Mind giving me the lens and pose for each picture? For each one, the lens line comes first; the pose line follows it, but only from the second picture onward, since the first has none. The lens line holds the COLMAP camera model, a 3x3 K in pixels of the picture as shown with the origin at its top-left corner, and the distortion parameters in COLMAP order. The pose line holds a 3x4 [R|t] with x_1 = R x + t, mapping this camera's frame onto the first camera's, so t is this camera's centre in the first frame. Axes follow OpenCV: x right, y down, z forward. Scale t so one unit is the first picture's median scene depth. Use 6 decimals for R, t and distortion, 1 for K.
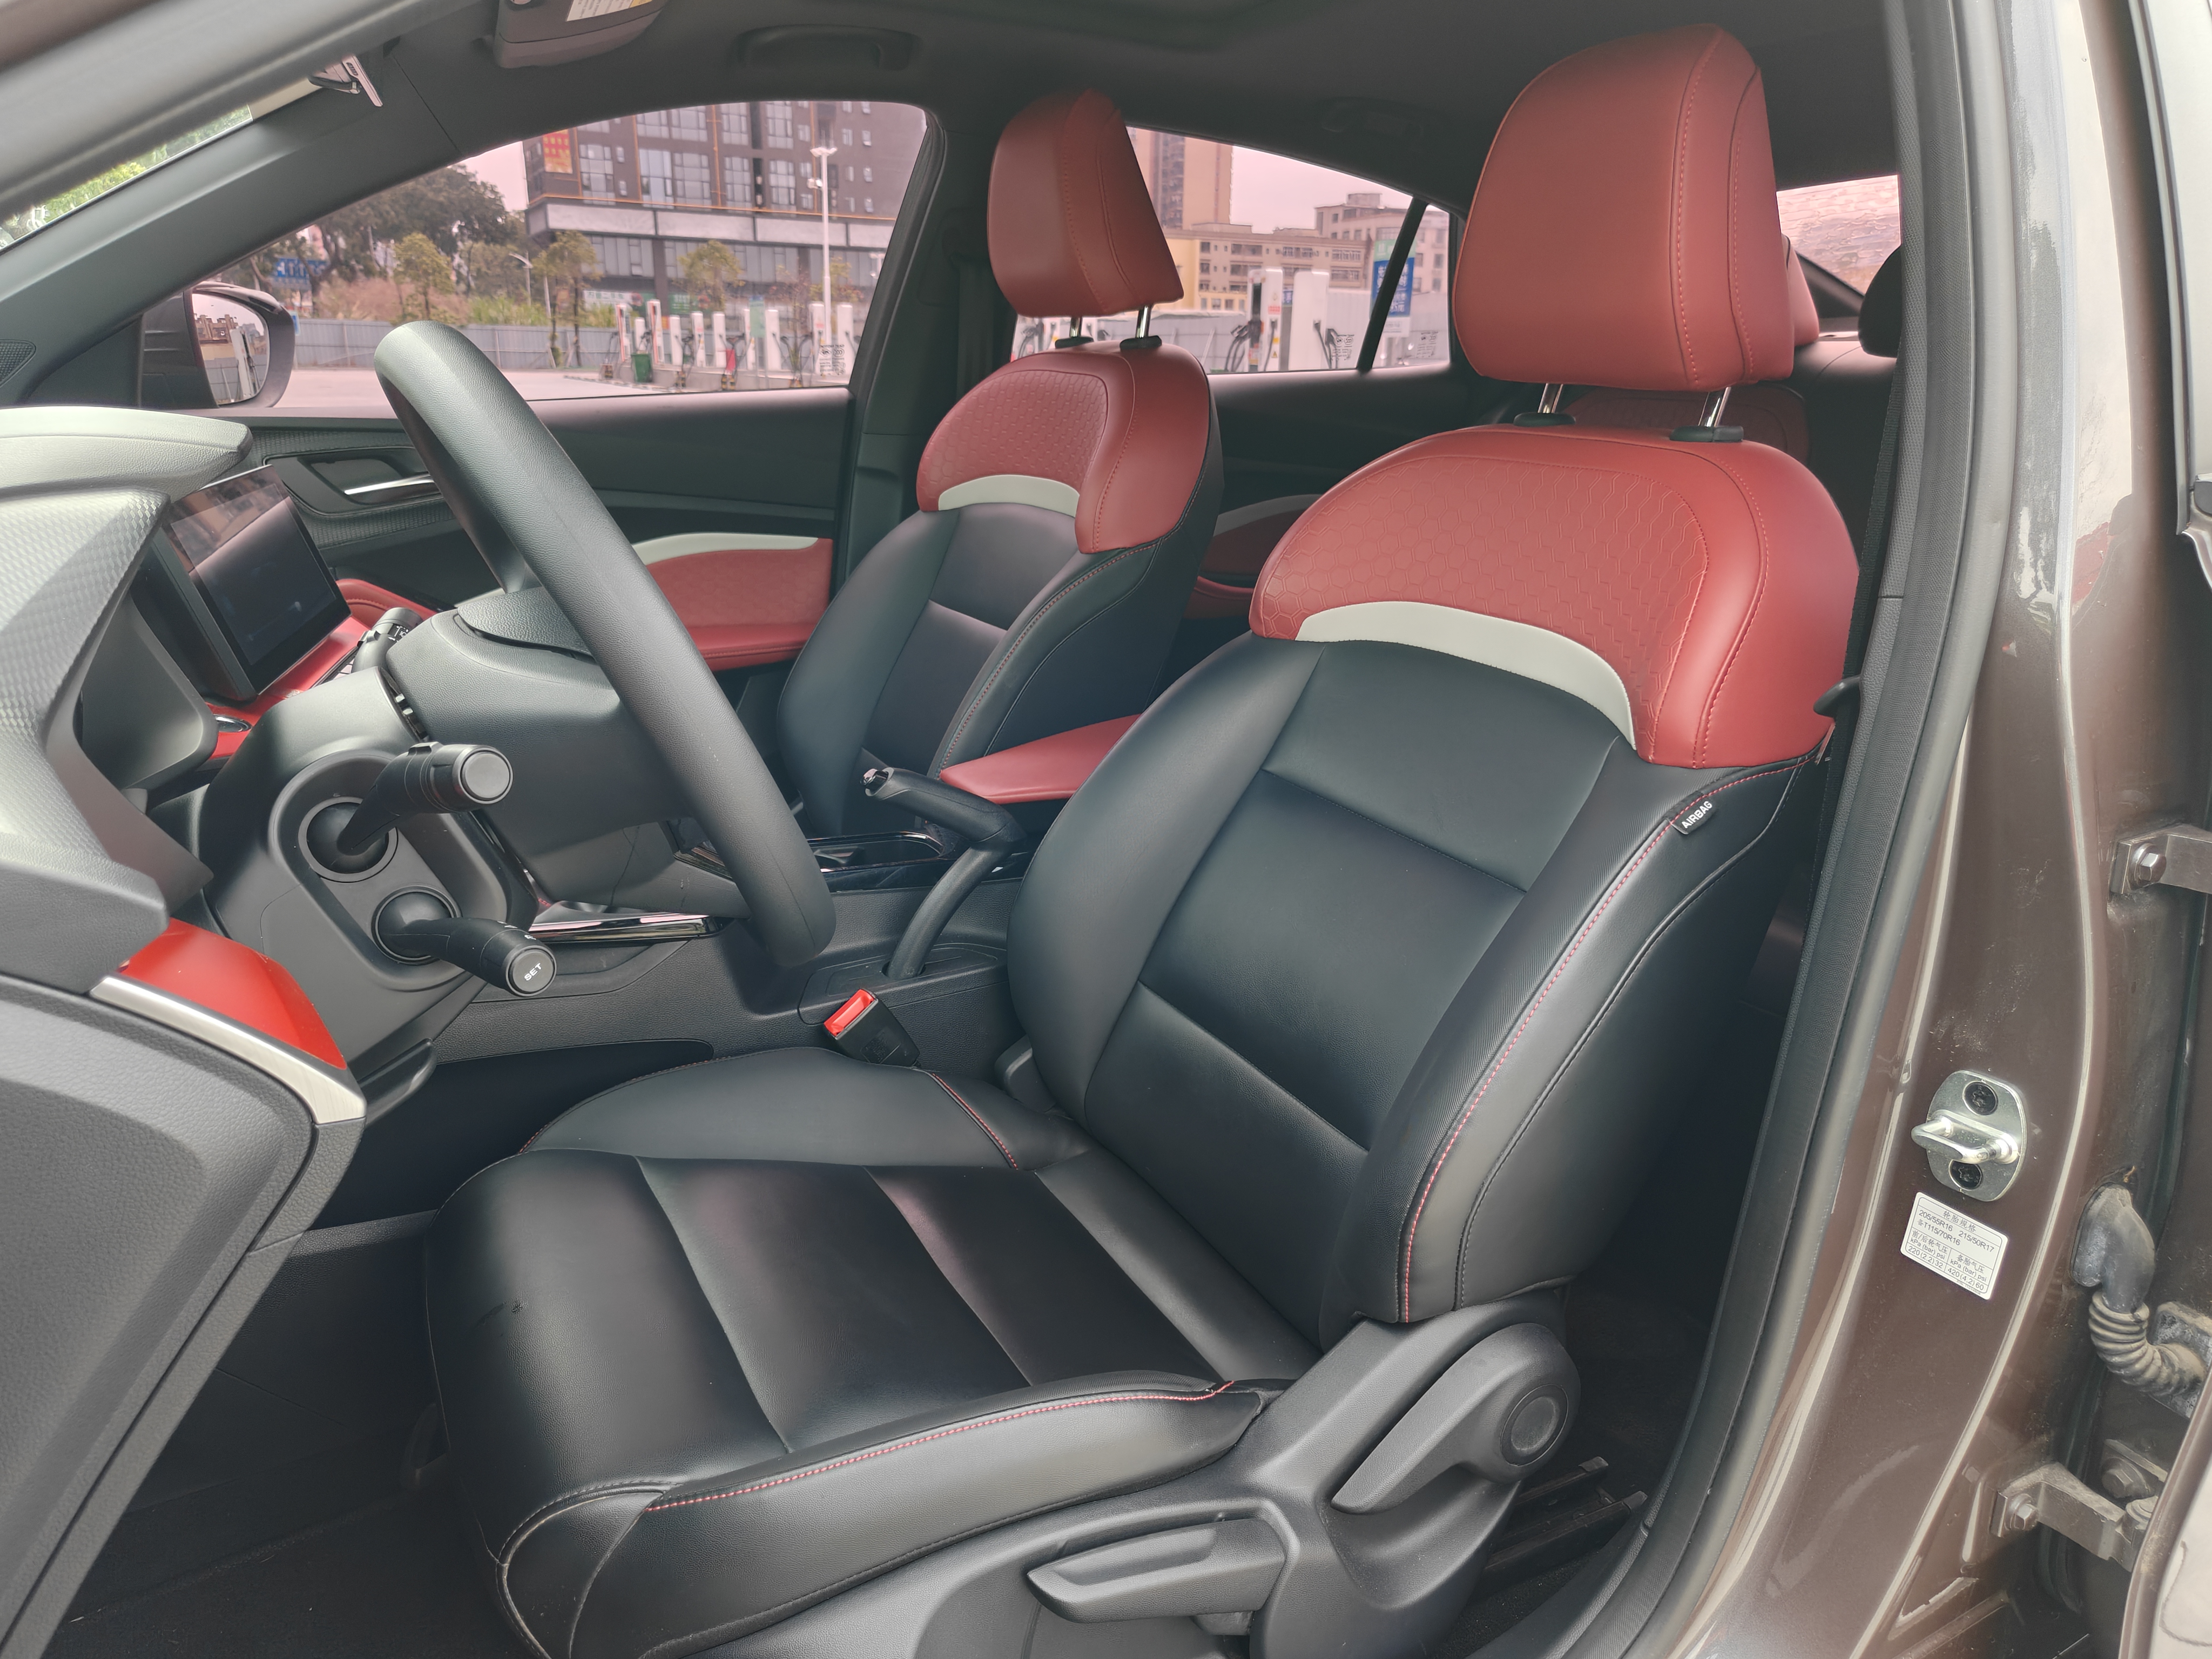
lens RADIAL K [[1508.0, 0, 1104.7], [0, 1508.0, 854.5], [0, 0, 1]] dist [0.005629, -0.005221]
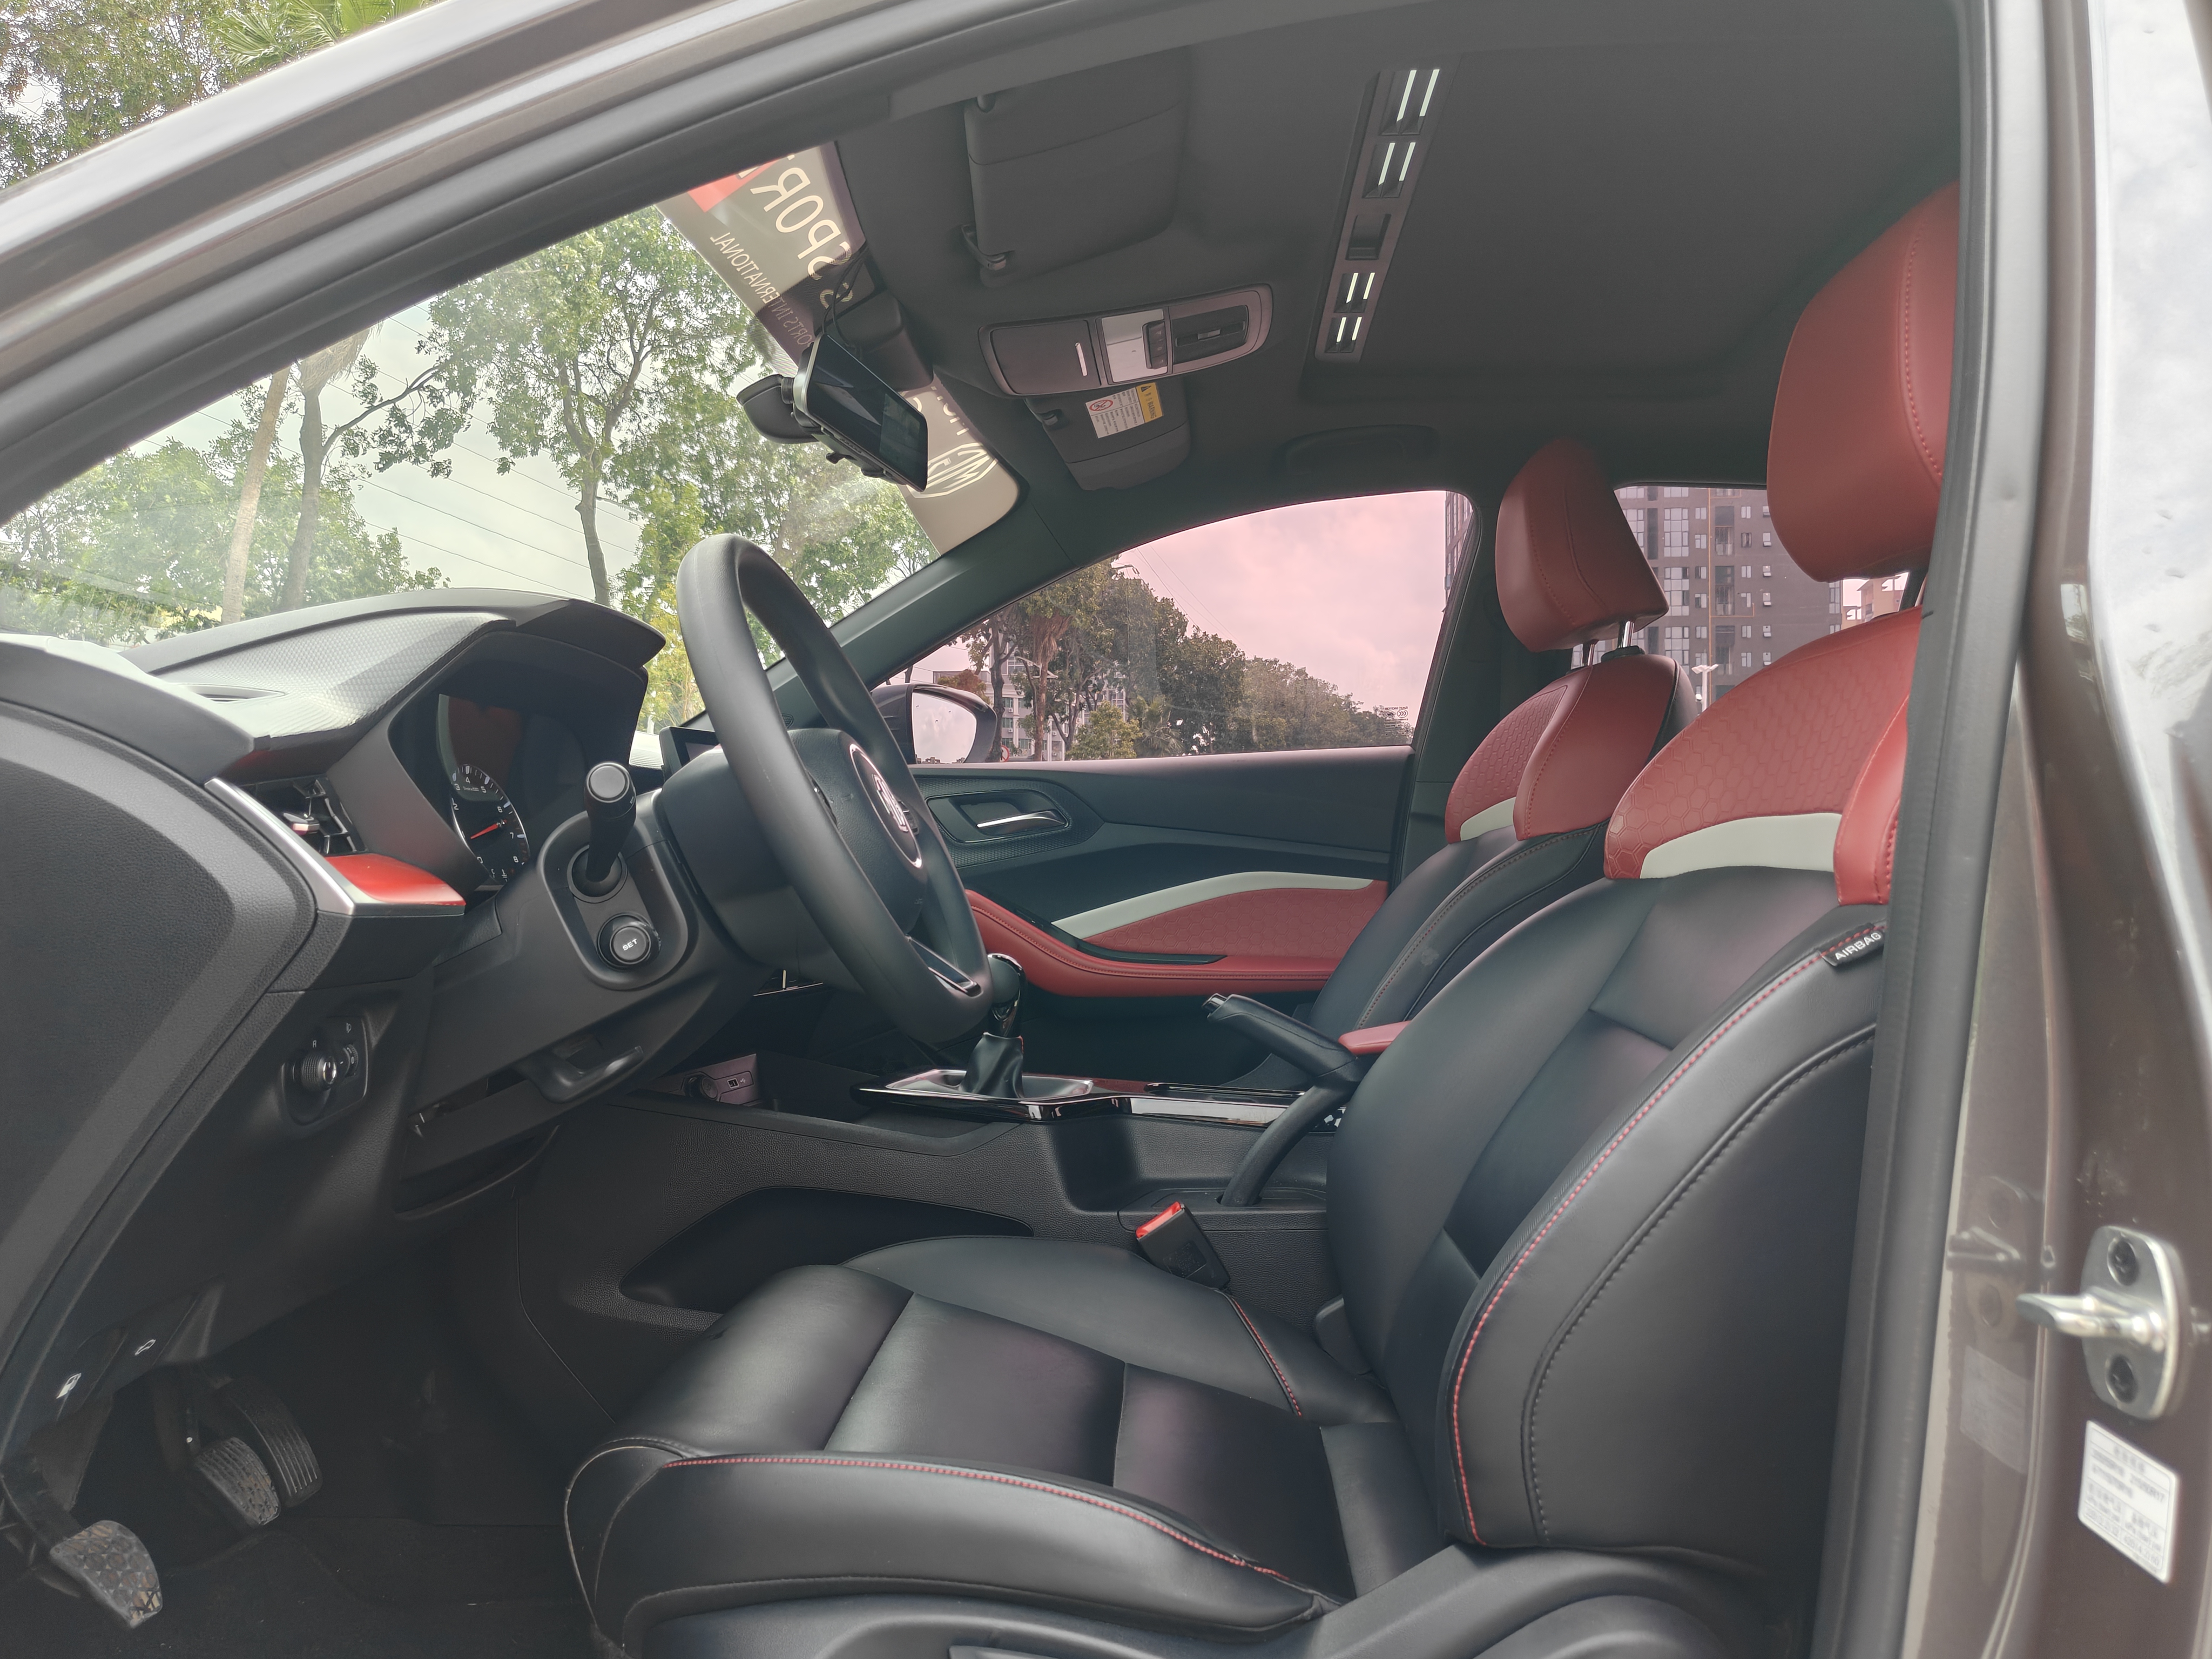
lens RADIAL K [[1508.0, 0, 1104.7], [0, 1508.0, 854.5], [0, 0, 1]] dist [0.005629, -0.005221]
pose [[0.836025, -0.022712, -0.548222, 0.500418], [-0.160361, 0.945405, -0.283713, 0.225844], [0.524735, 0.325105, 0.786740, 0.117443]]
